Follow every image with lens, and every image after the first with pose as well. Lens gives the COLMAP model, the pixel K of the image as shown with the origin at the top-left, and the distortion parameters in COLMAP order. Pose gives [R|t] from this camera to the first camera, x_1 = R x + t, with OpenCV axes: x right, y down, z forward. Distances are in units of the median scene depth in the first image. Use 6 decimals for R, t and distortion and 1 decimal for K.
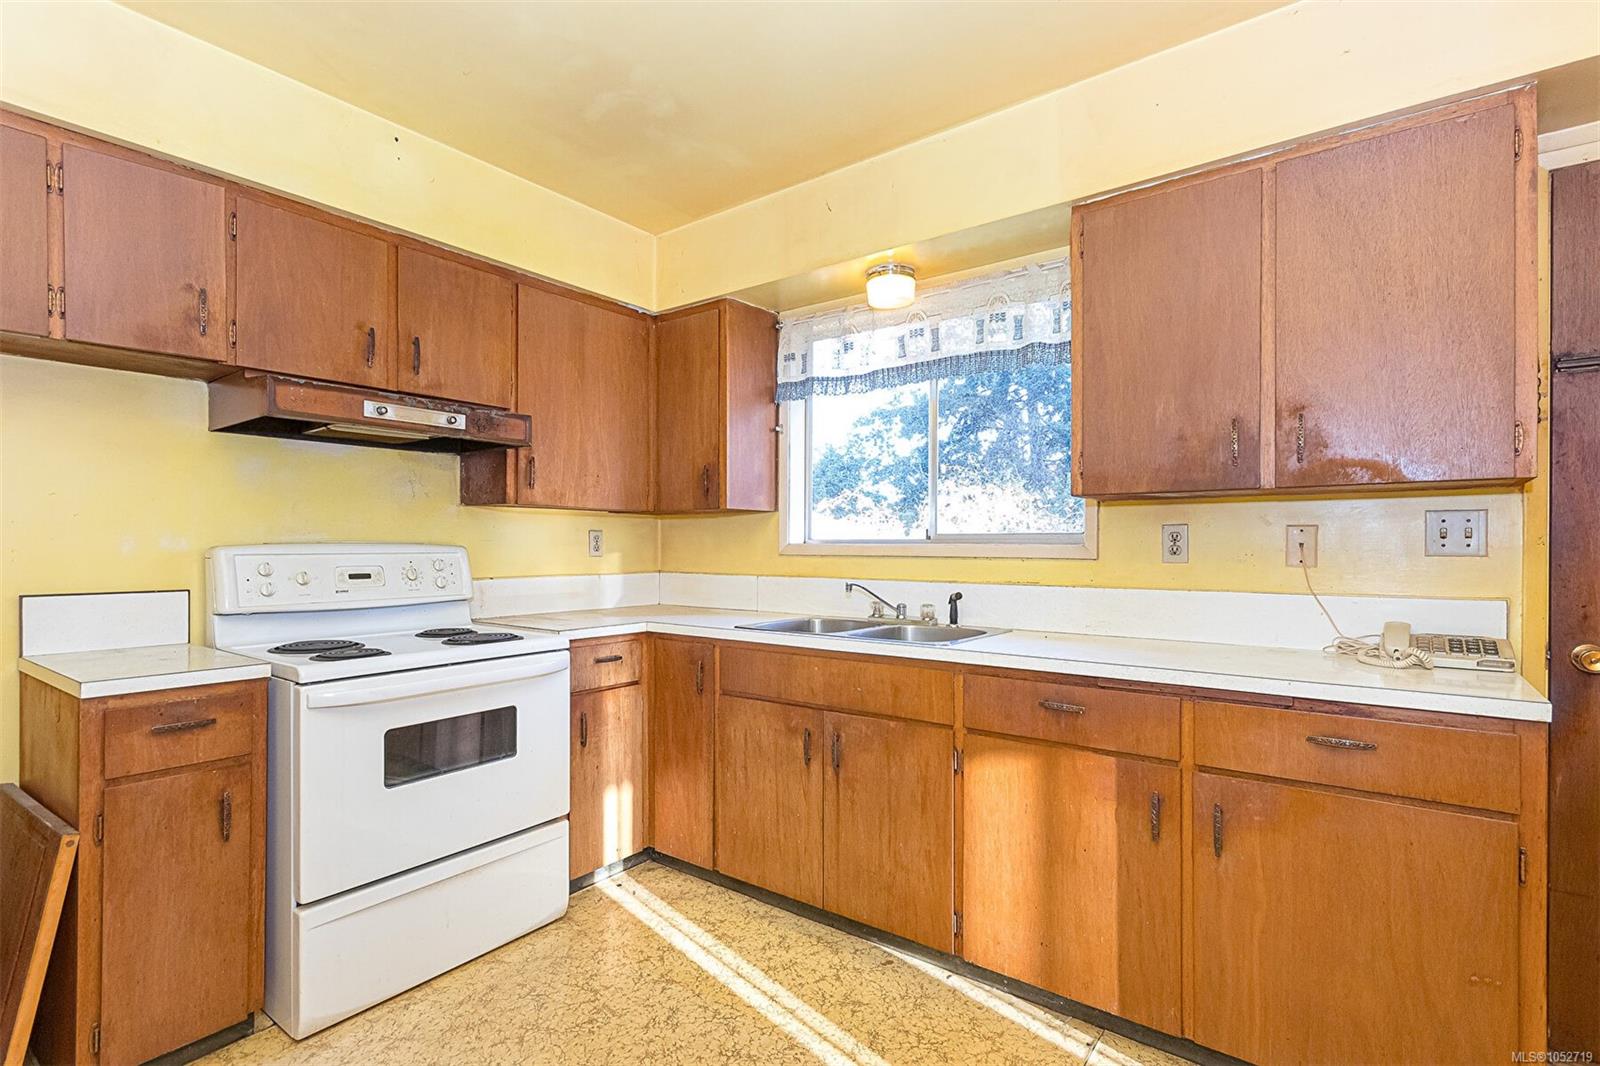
lens RADIAL K [[749.4, 0, 789.6], [0, 749.4, 546.5], [0, 0, 1]] dist [0.000458, -0.000071]
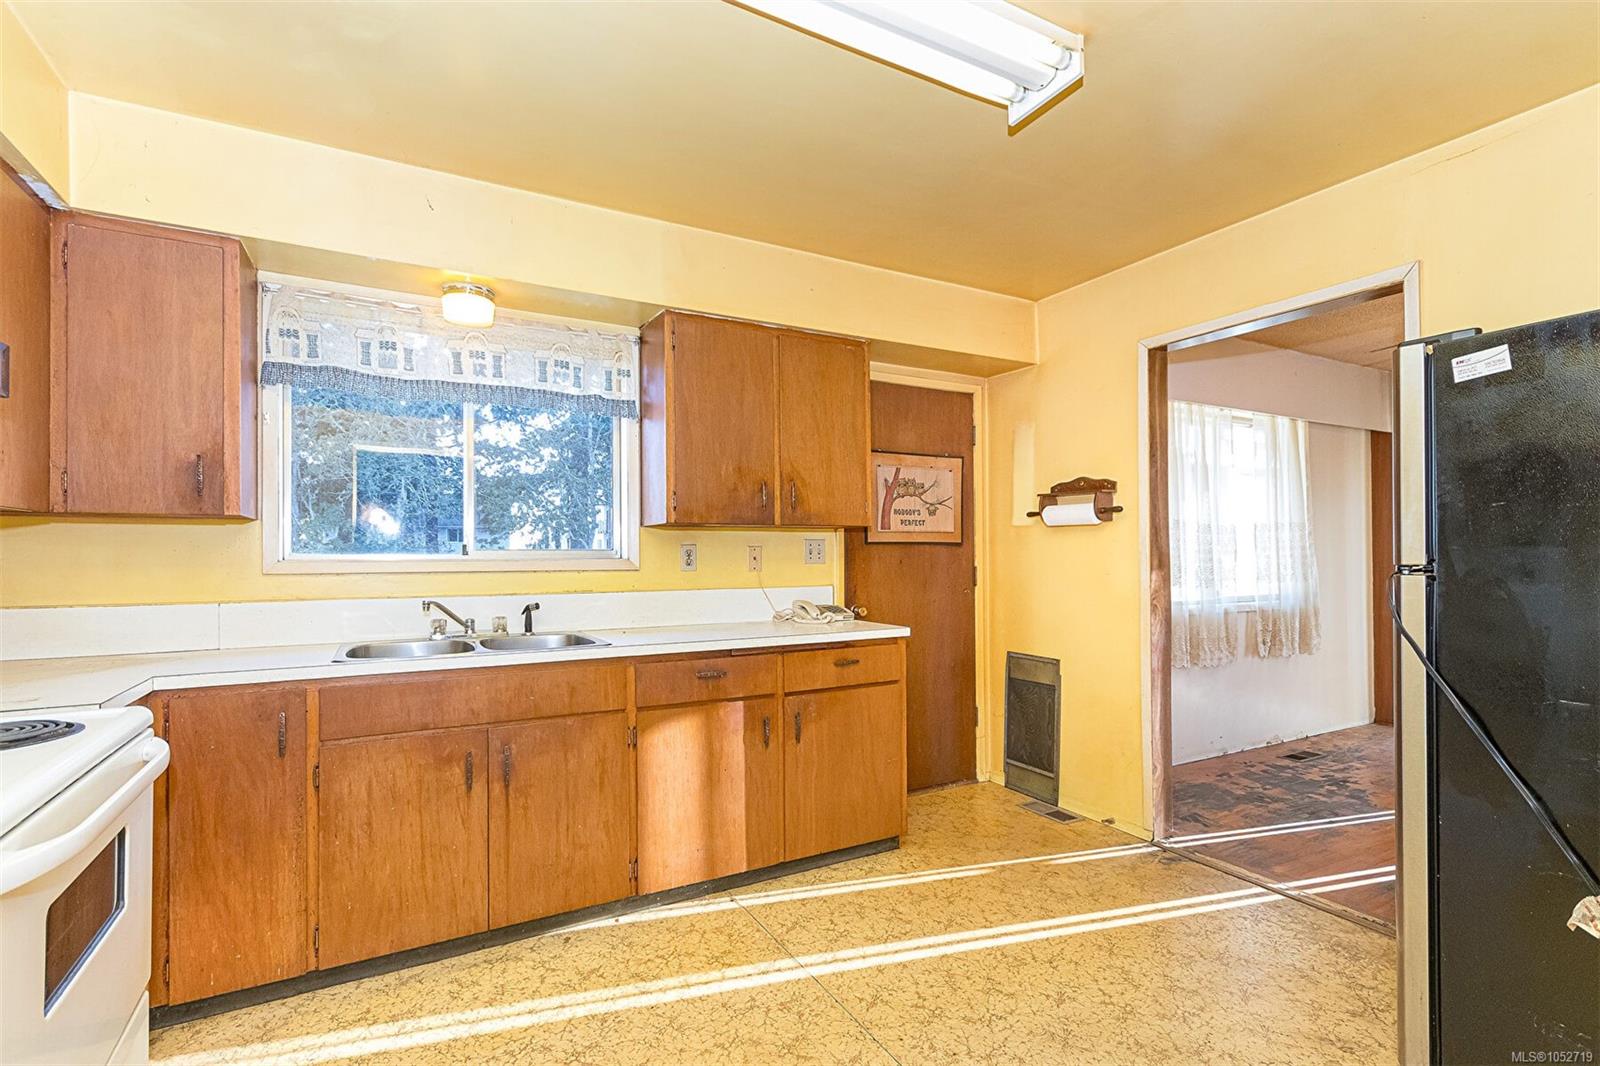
lens RADIAL K [[749.4, 0, 783.0], [0, 749.4, 544.0], [0, 0, 1]] dist [0.000458, -0.000071]
pose [[0.413447, 0.008652, 0.910487, -0.786920], [0.005512, 0.999913, -0.012005, -0.013185], [-0.910511, 0.009982, 0.413363, 0.260860]]
